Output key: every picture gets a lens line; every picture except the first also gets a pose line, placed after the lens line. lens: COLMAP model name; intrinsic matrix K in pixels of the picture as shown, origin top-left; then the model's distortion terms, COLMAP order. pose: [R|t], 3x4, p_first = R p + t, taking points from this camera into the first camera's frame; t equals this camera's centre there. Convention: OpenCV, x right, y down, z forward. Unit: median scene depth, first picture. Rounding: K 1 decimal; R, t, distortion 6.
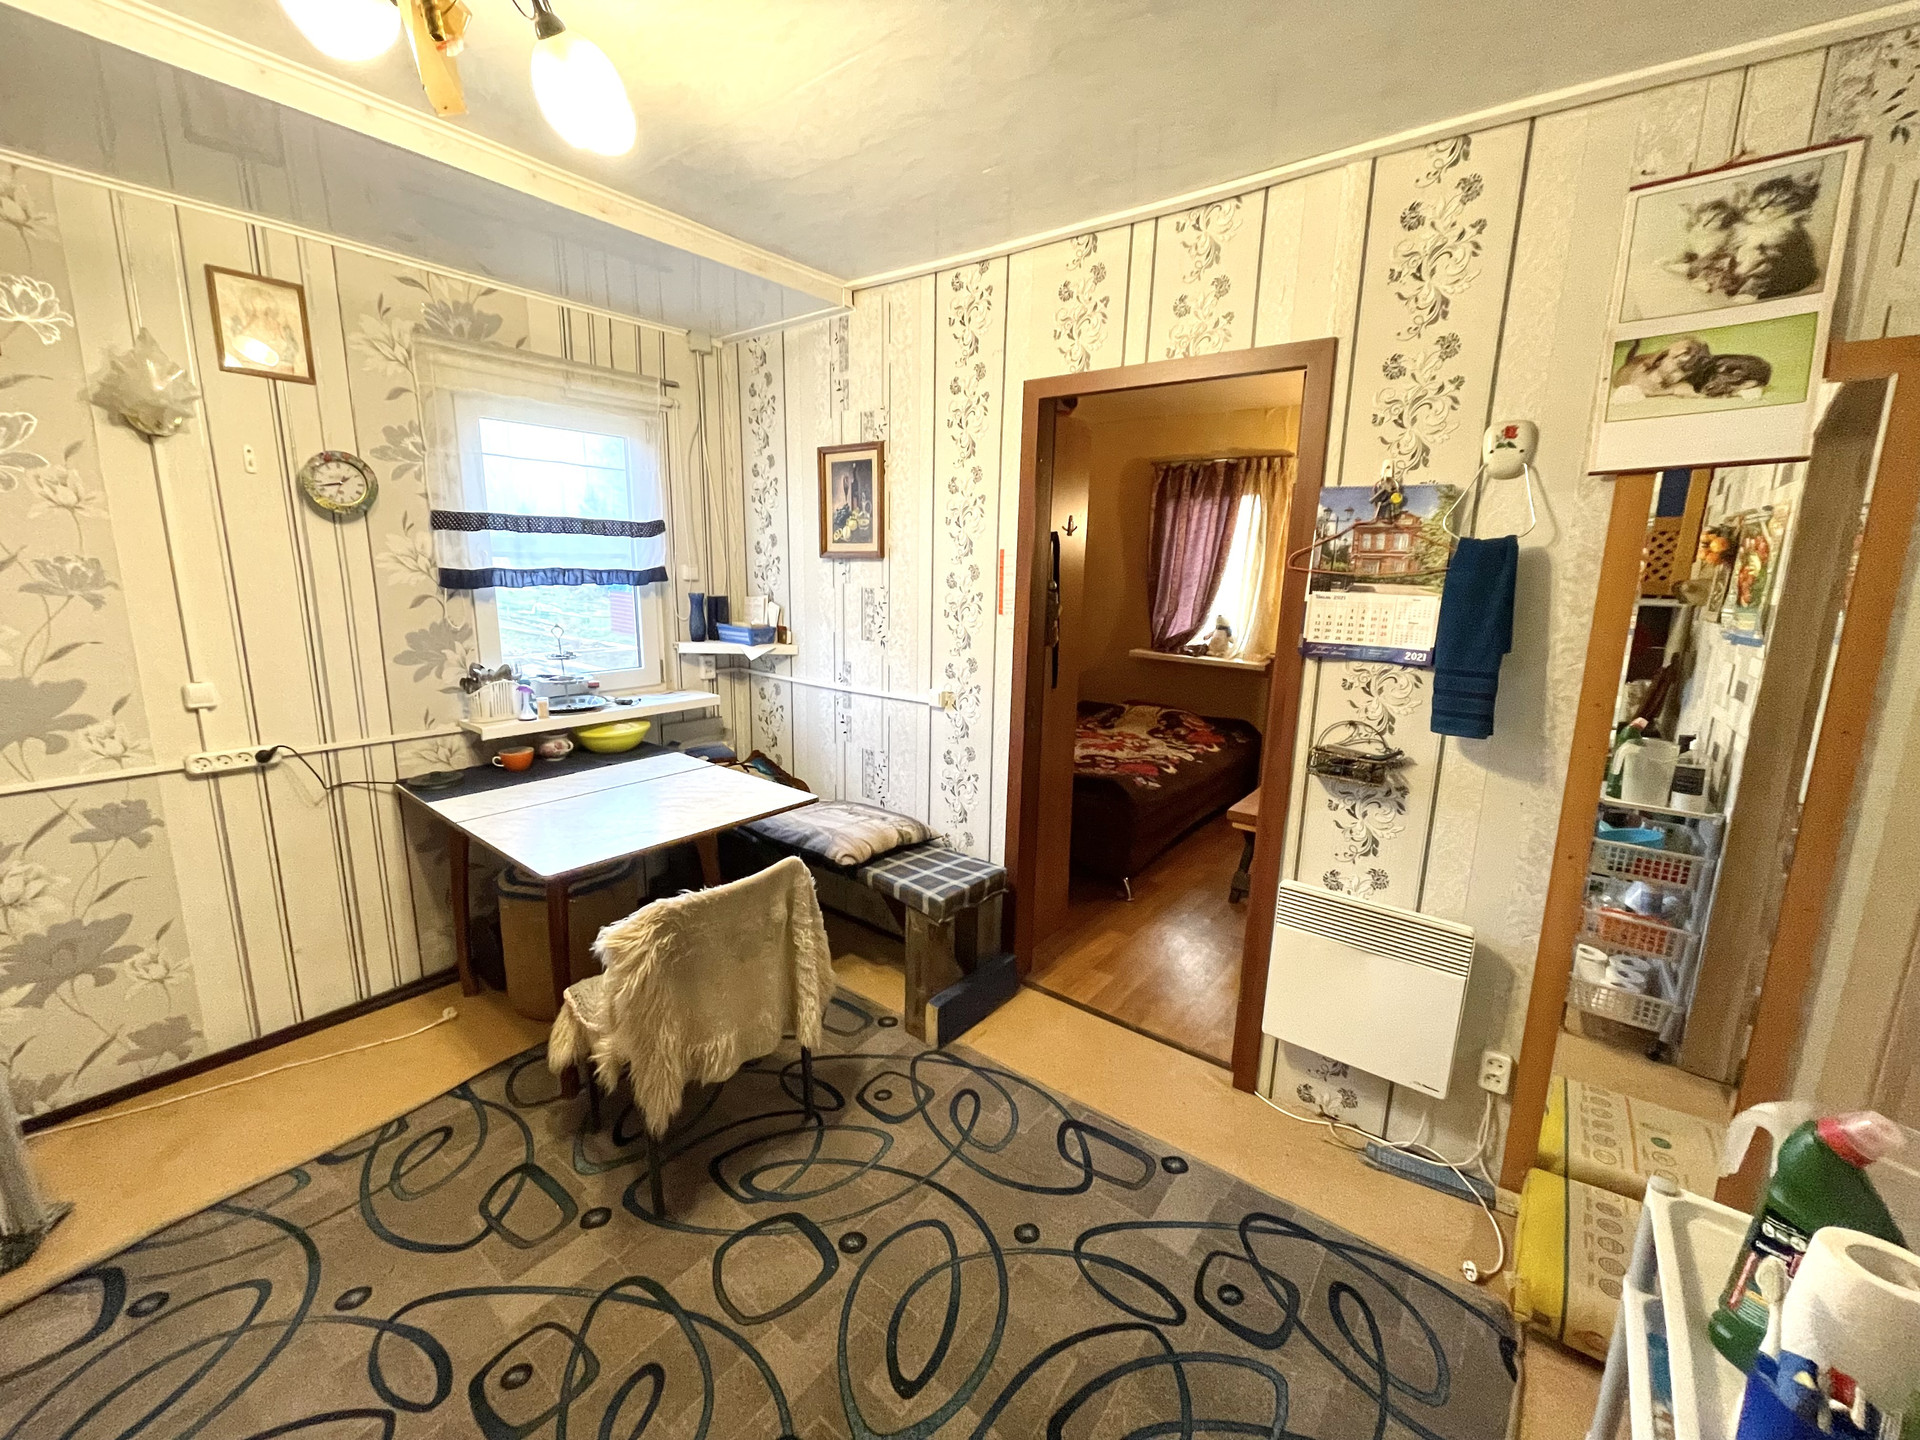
lens RADIAL K [[770.5, 0, 962.3], [0, 770.5, 712.7], [0, 0, 1]] dist [-0.007542, 0.000449]
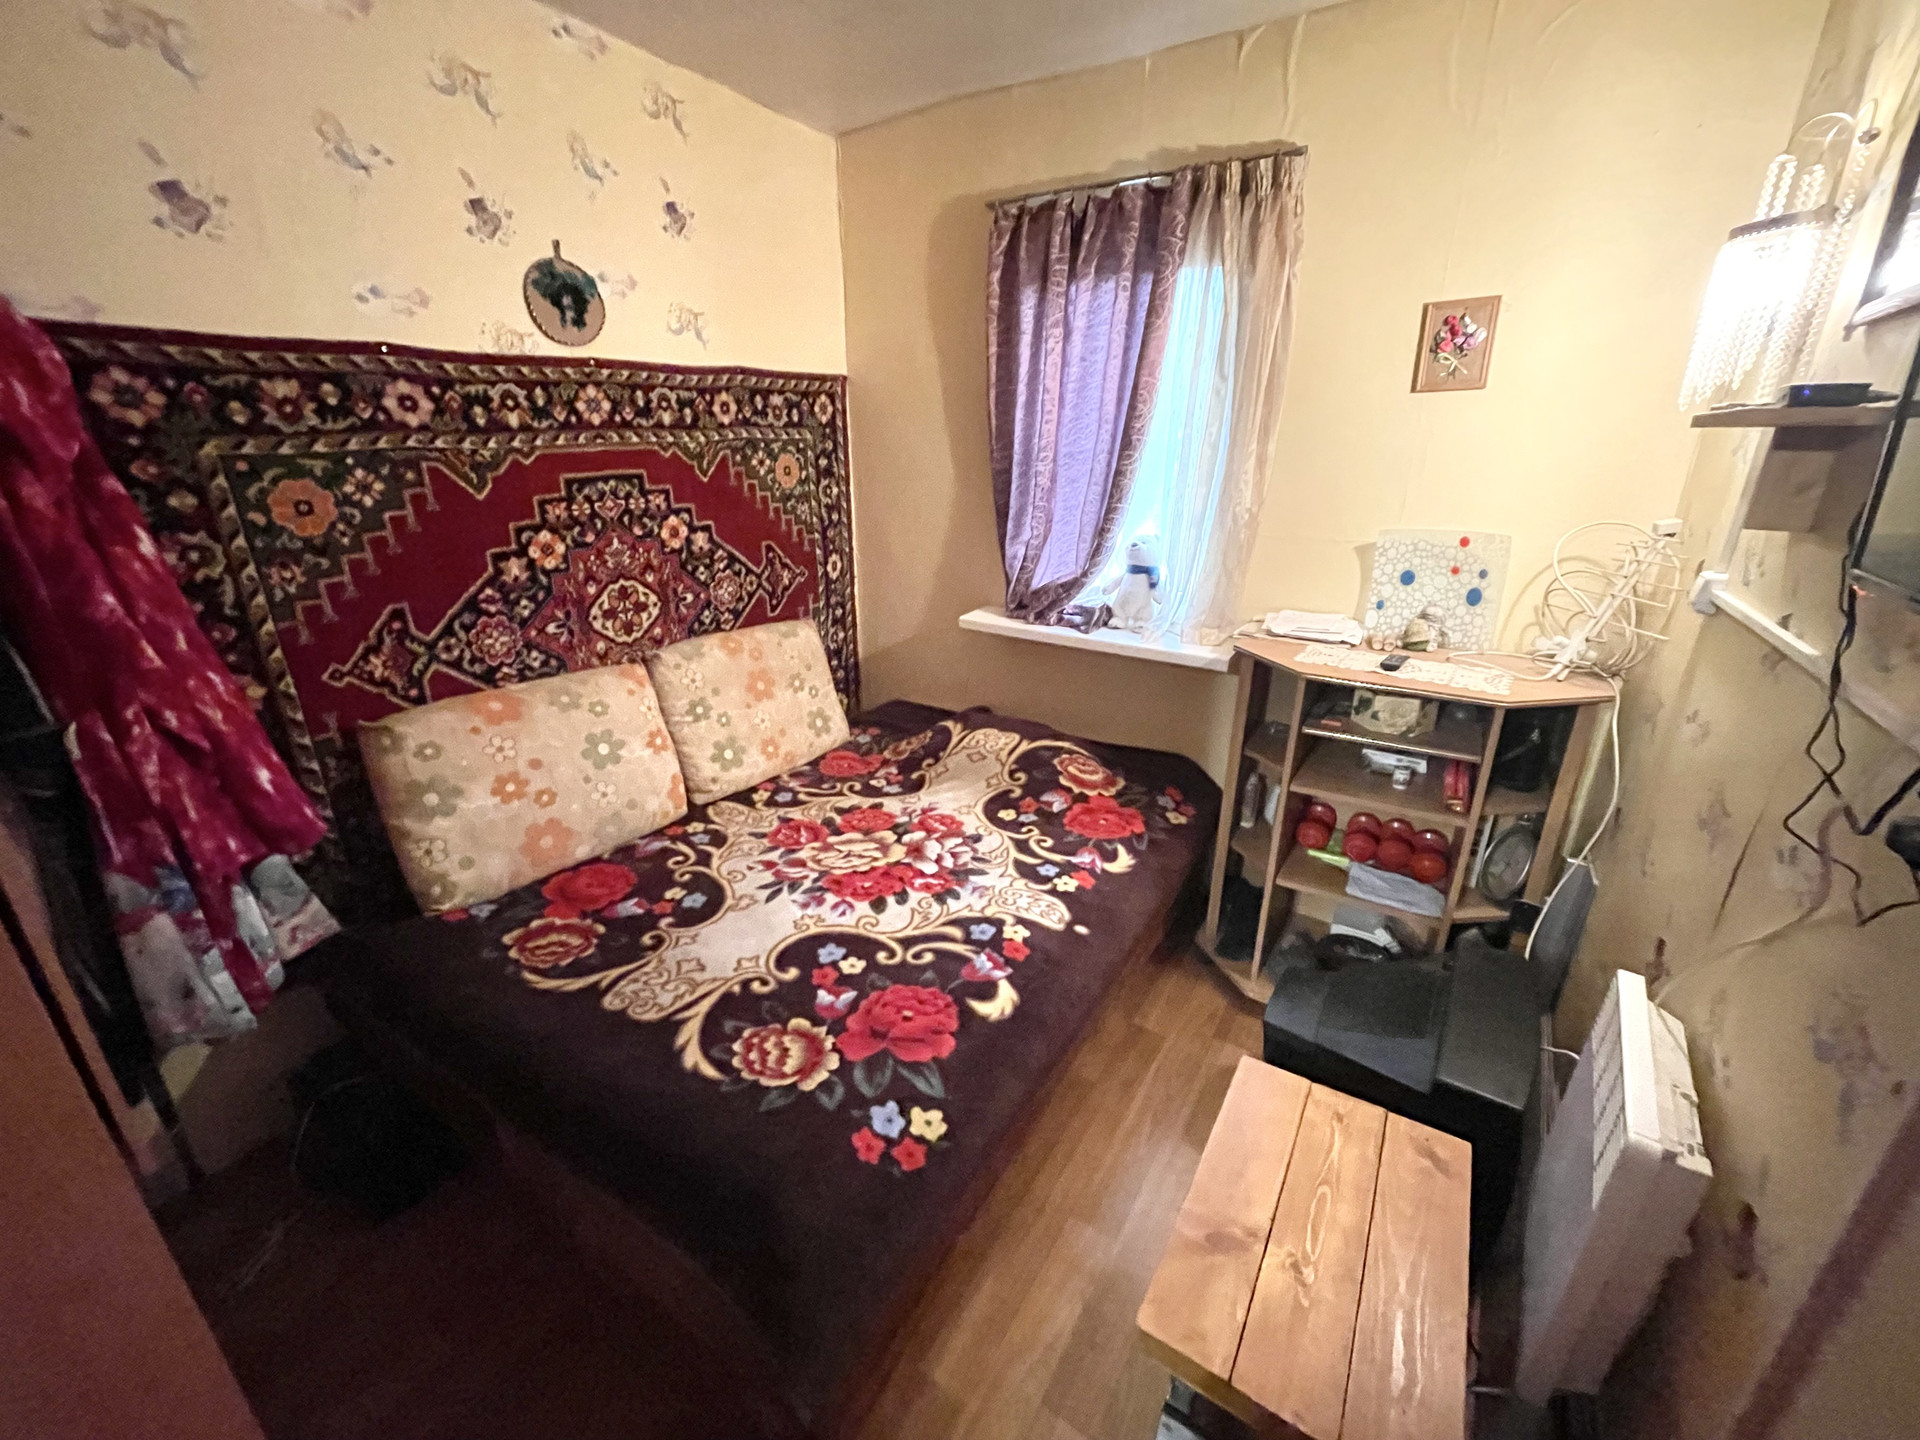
lens RADIAL K [[770.5, 0, 962.9], [0, 770.5, 721.2], [0, 0, 1]] dist [-0.007542, 0.000449]
pose [[0.995436, -0.054811, 0.078117, 0.187911], [0.041307, 0.985418, 0.165061, -0.102397], [-0.086025, -0.161081, 0.983185, 0.528899]]
